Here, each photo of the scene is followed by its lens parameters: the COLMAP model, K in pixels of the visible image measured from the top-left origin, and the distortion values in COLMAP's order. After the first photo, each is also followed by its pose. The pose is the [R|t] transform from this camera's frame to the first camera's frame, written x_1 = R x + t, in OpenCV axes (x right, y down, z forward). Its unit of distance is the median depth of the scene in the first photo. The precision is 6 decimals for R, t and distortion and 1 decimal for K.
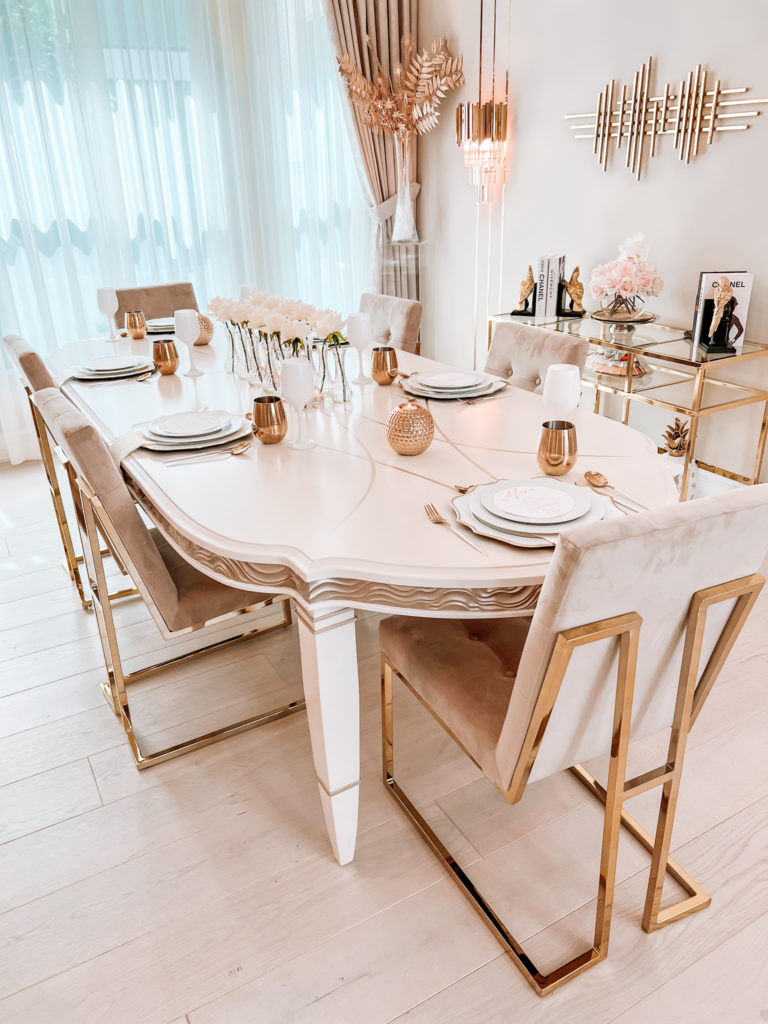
lens RADIAL K [[770.2, 0, 387.2], [0, 770.2, 511.3], [0, 0, 1]] dist [-0.007026, -0.013447]
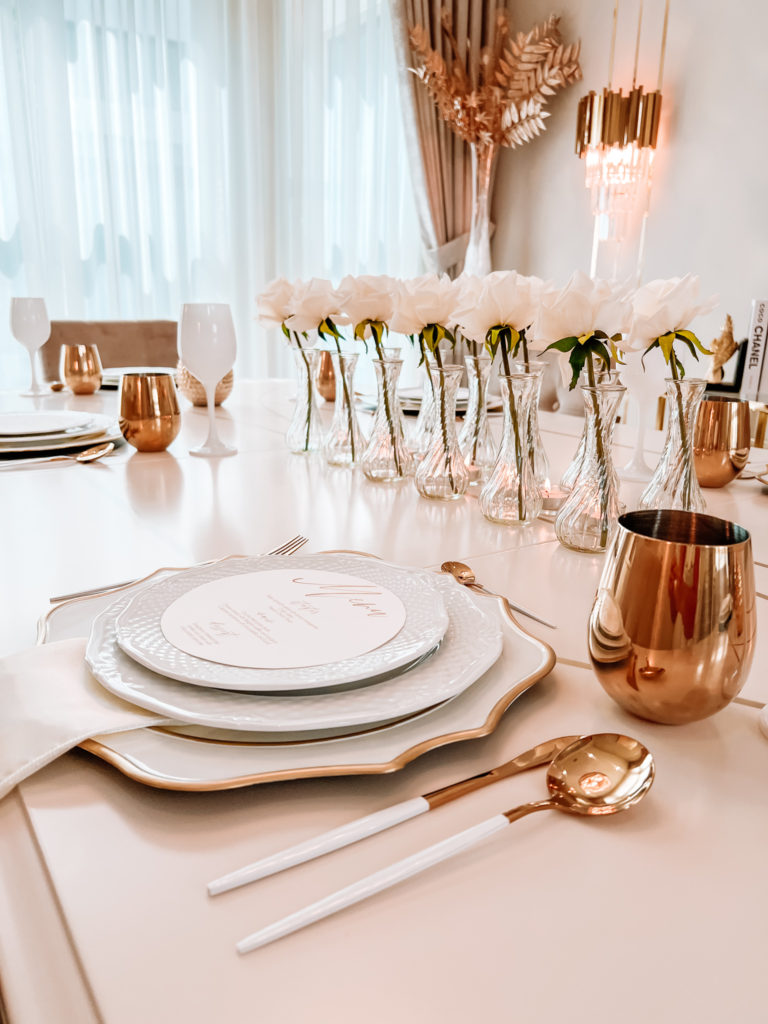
lens RADIAL K [[770.2, 0, 381.9], [0, 770.2, 509.8], [0, 0, 1]] dist [-0.007026, -0.013447]
pose [[0.996977, 0.029414, 0.071907, -0.125673], [-0.018515, 0.988845, -0.147796, -0.057027], [-0.075453, 0.146018, 0.986400, 0.384545]]
